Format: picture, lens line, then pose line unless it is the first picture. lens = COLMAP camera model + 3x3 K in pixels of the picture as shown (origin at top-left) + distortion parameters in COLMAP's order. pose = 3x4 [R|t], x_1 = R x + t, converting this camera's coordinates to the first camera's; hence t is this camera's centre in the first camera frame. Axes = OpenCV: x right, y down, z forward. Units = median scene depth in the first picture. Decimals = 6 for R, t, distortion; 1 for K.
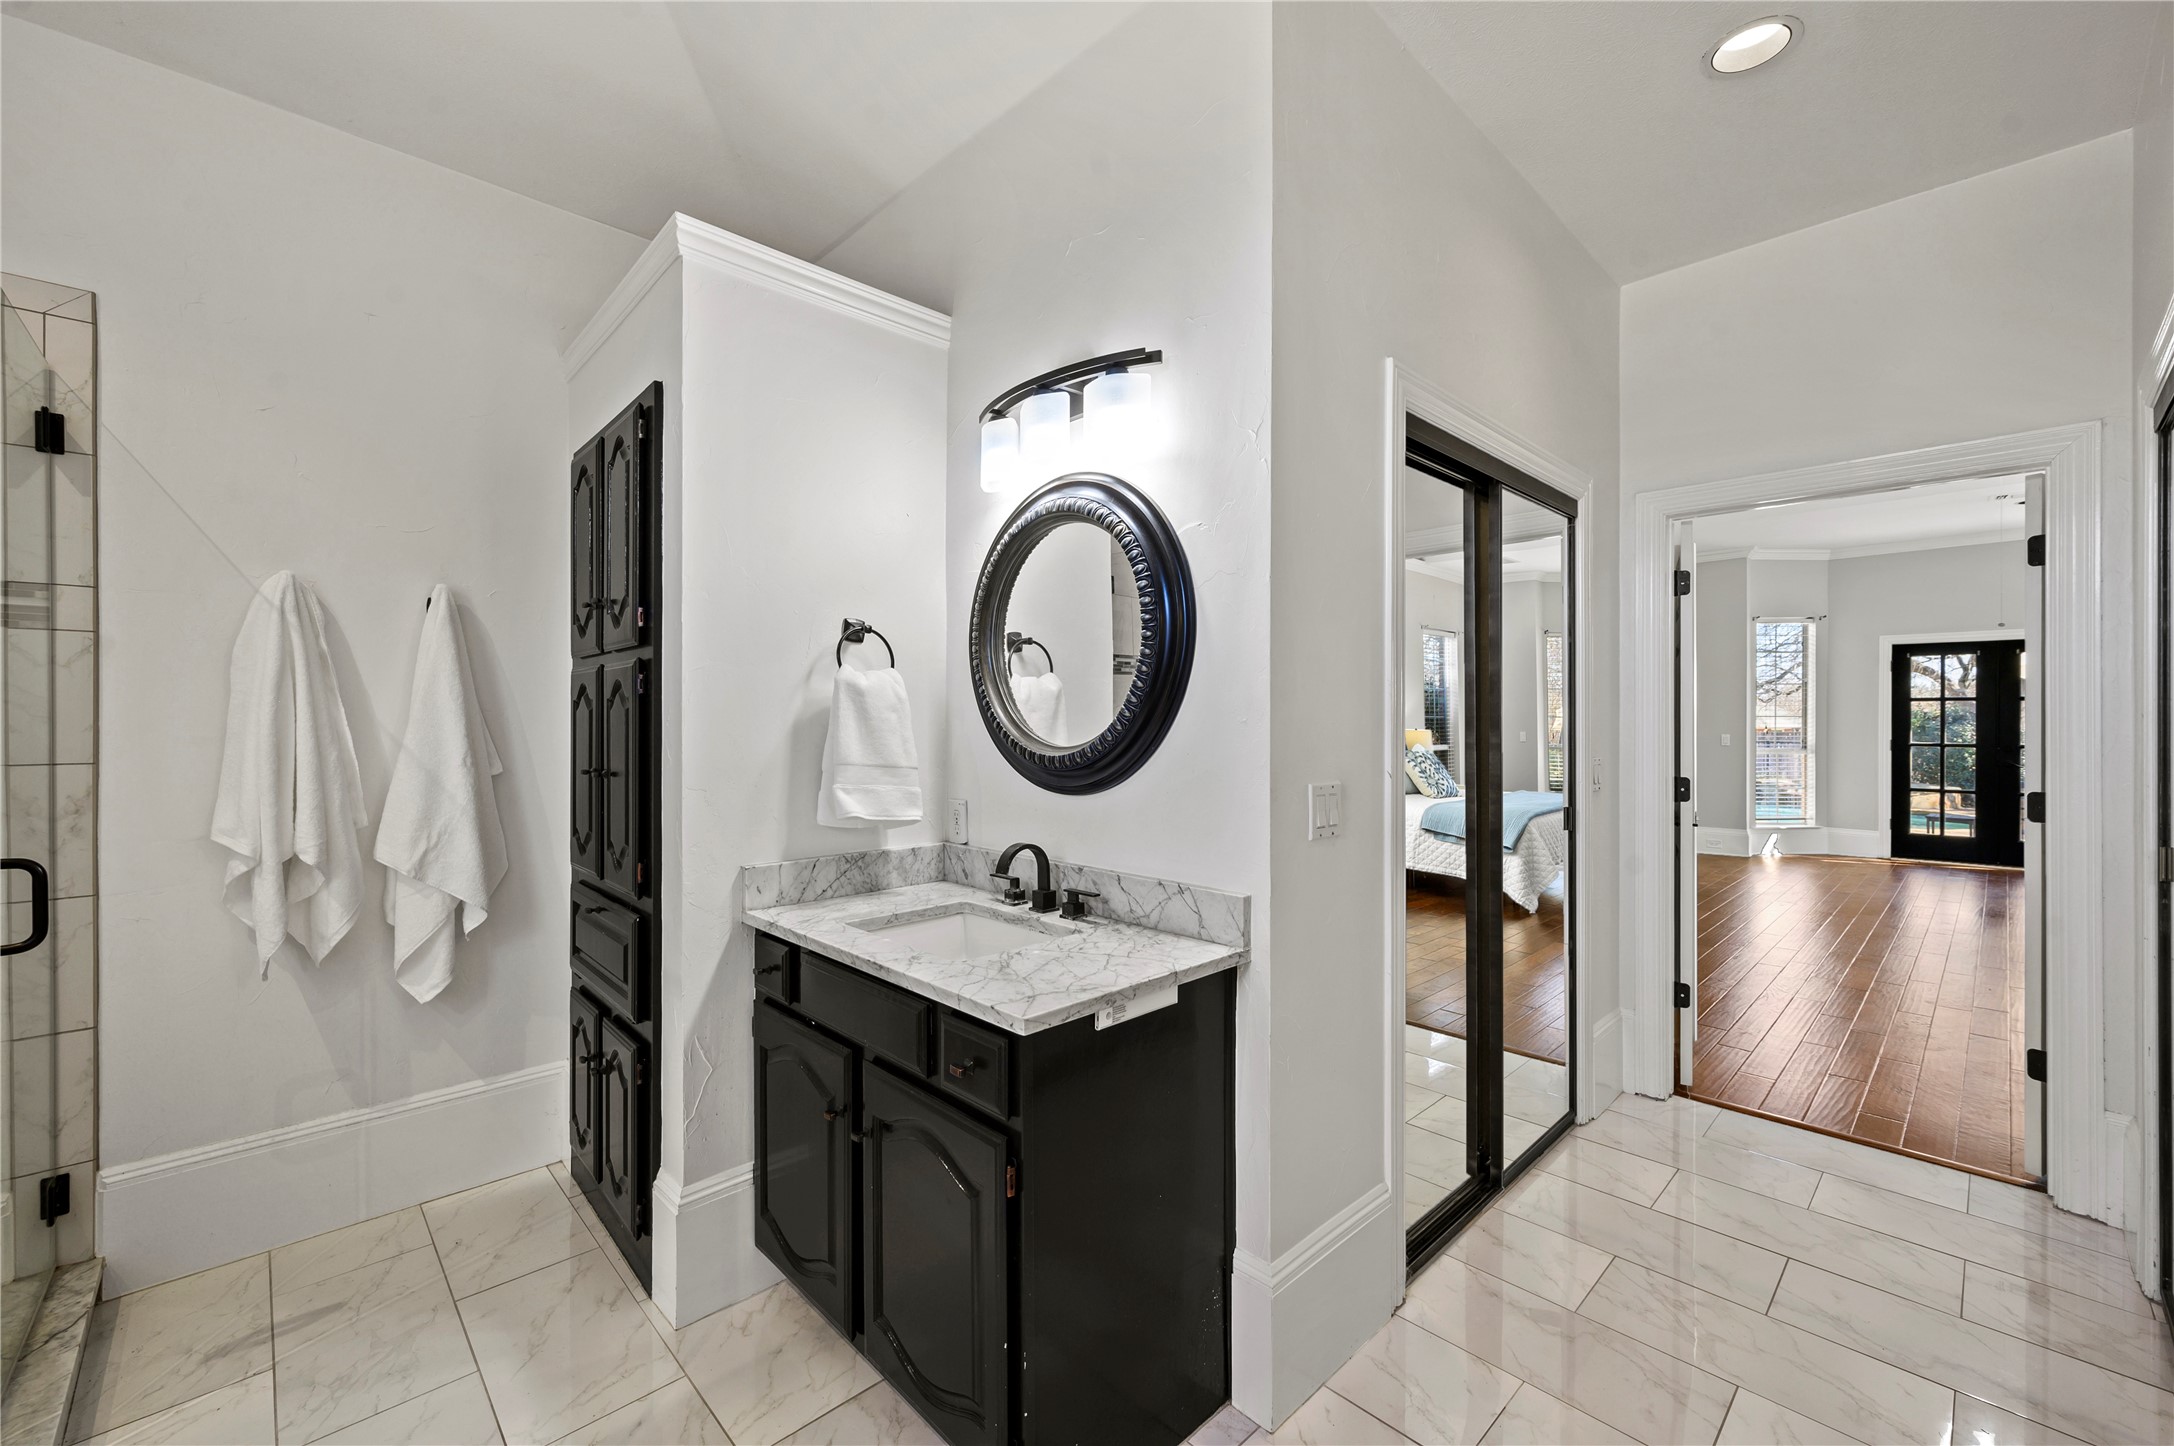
lens RADIAL K [[876.1, 0, 1085.4], [0, 876.1, 720.3], [0, 0, 1]] dist [0.003264, 0.000432]
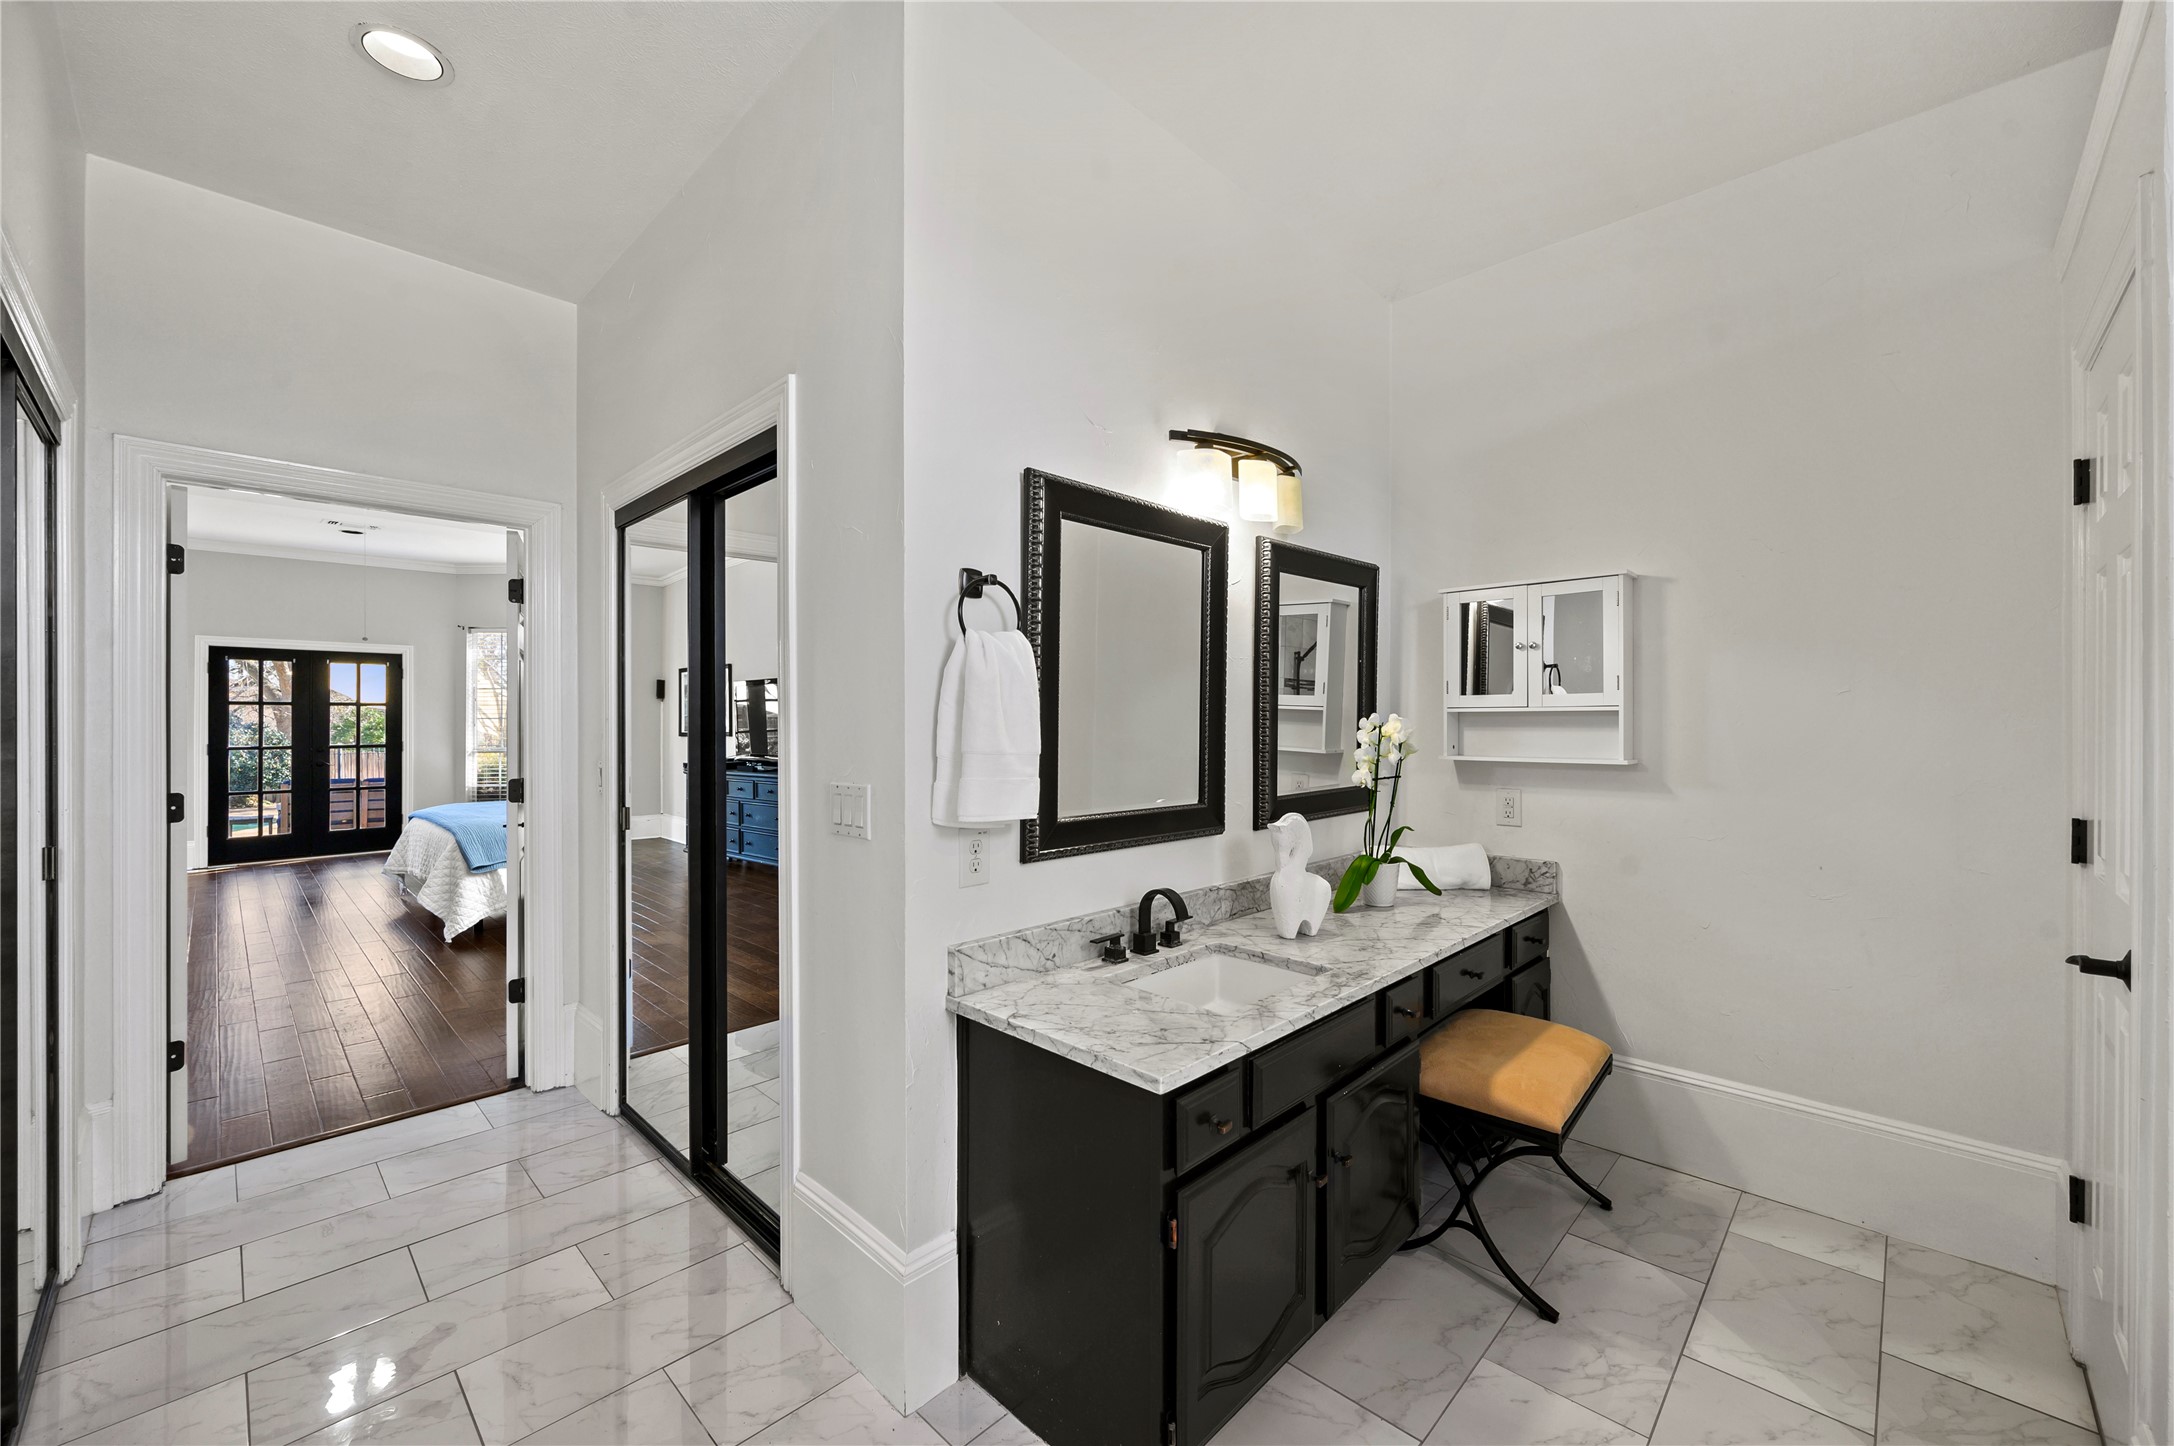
lens RADIAL K [[867.9, 0, 1087.0], [0, 867.9, 723.0], [0, 0, 1]] dist [-0.000544, -0.000464]
pose [[-0.040727, -0.004090, 0.999162, -1.113235], [0.005588, 0.999975, 0.004321, 0.000075], [-0.999155, 0.005760, -0.040703, 1.116337]]
